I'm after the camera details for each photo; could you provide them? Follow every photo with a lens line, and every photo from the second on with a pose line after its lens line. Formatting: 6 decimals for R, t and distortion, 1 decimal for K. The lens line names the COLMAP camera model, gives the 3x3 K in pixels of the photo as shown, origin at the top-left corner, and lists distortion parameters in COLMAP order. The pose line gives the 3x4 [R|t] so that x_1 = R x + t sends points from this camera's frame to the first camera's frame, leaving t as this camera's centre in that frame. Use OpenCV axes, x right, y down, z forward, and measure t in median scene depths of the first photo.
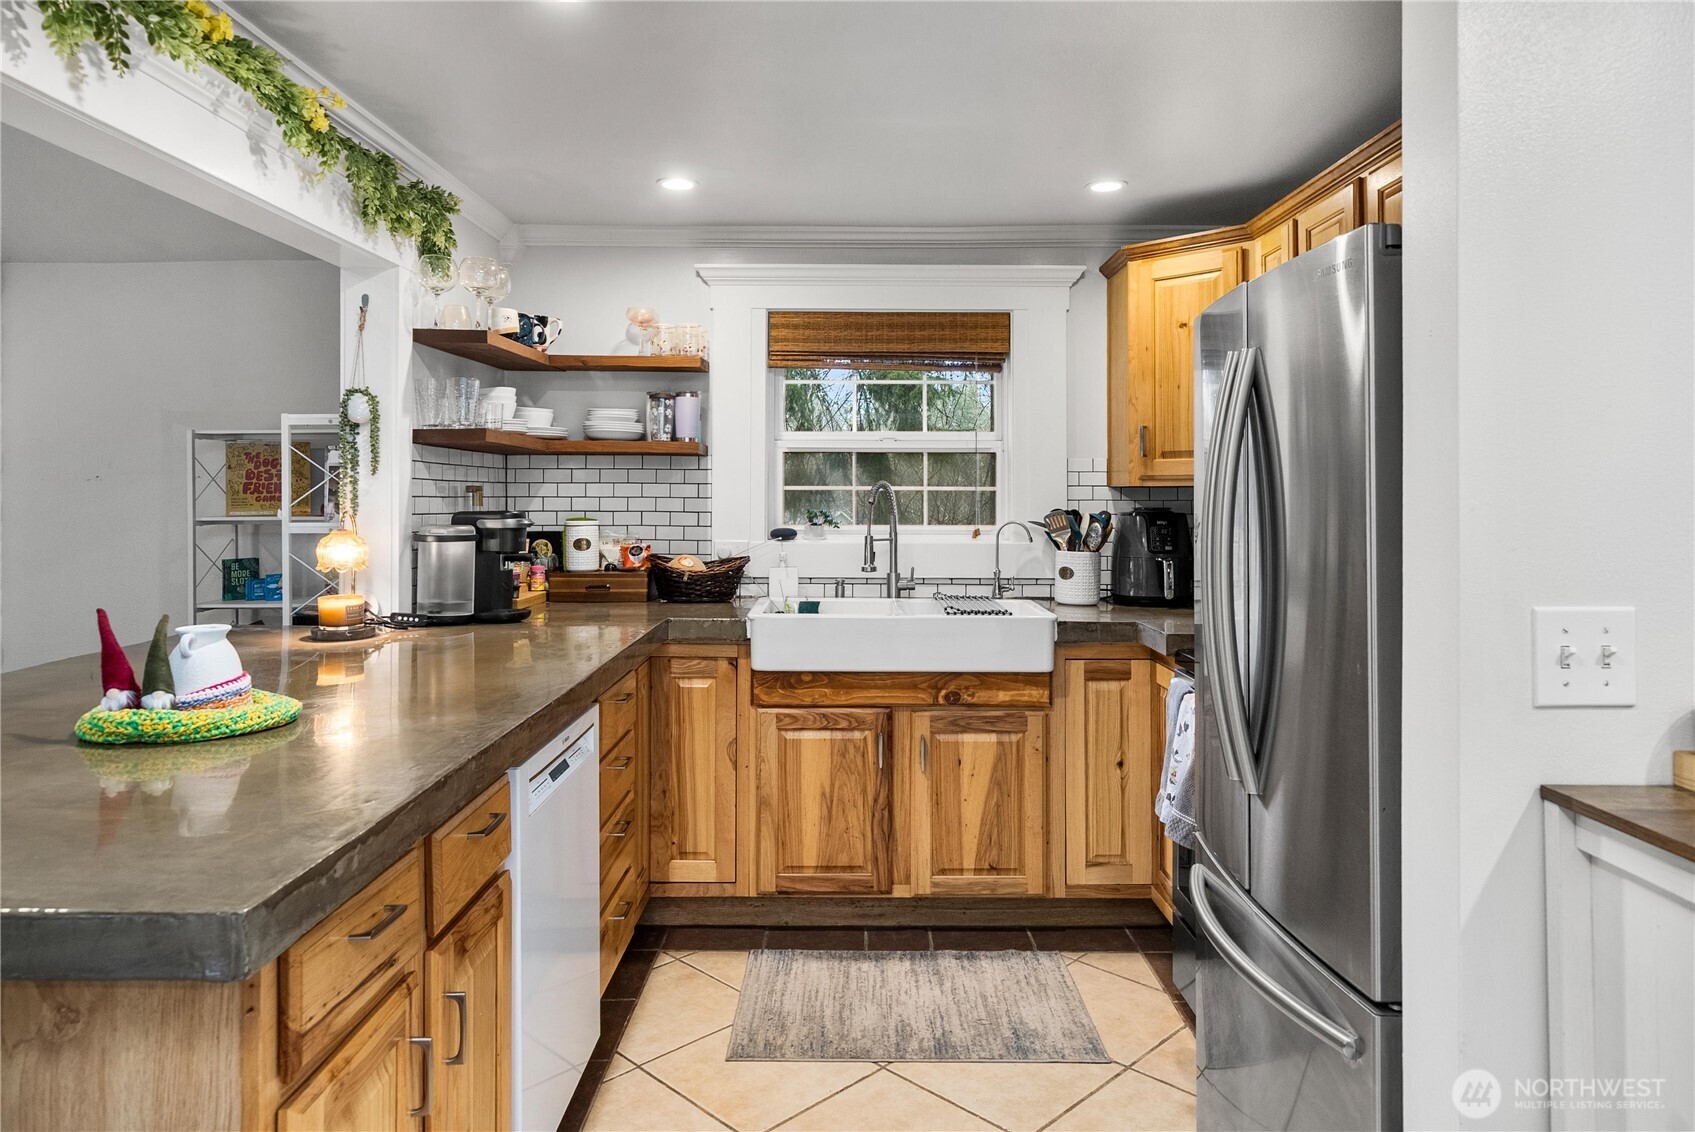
lens RADIAL K [[1059.5, 0, 844.9], [0, 1059.5, 490.0], [0, 0, 1]] dist [-0.009337, -0.000572]
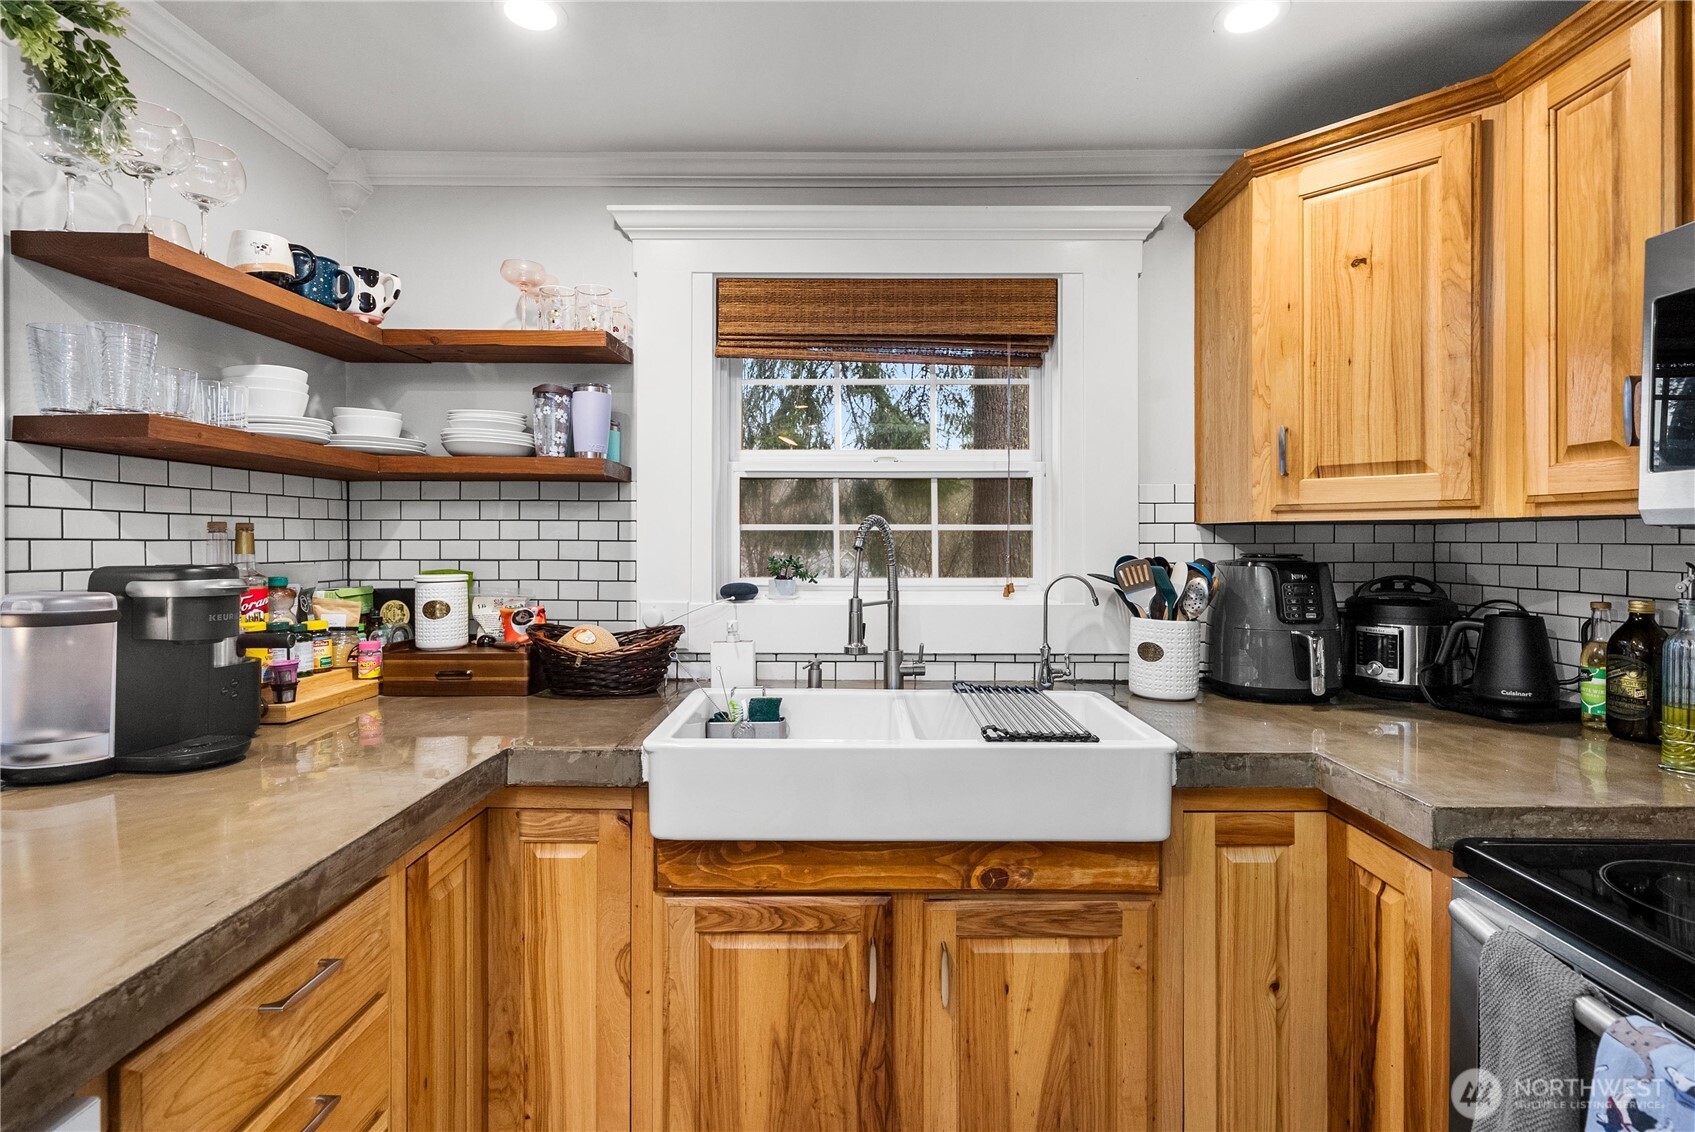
lens RADIAL K [[803.2, 0, 854.4], [0, 803.2, 541.4], [0, 0, 1]] dist [0.001190, 0.000409]
pose [[0.999999, -0.001630, 0.000166, 0.021649], [0.001628, 0.999960, 0.008843, 0.003650], [-0.000181, -0.008843, 0.999961, 0.502483]]
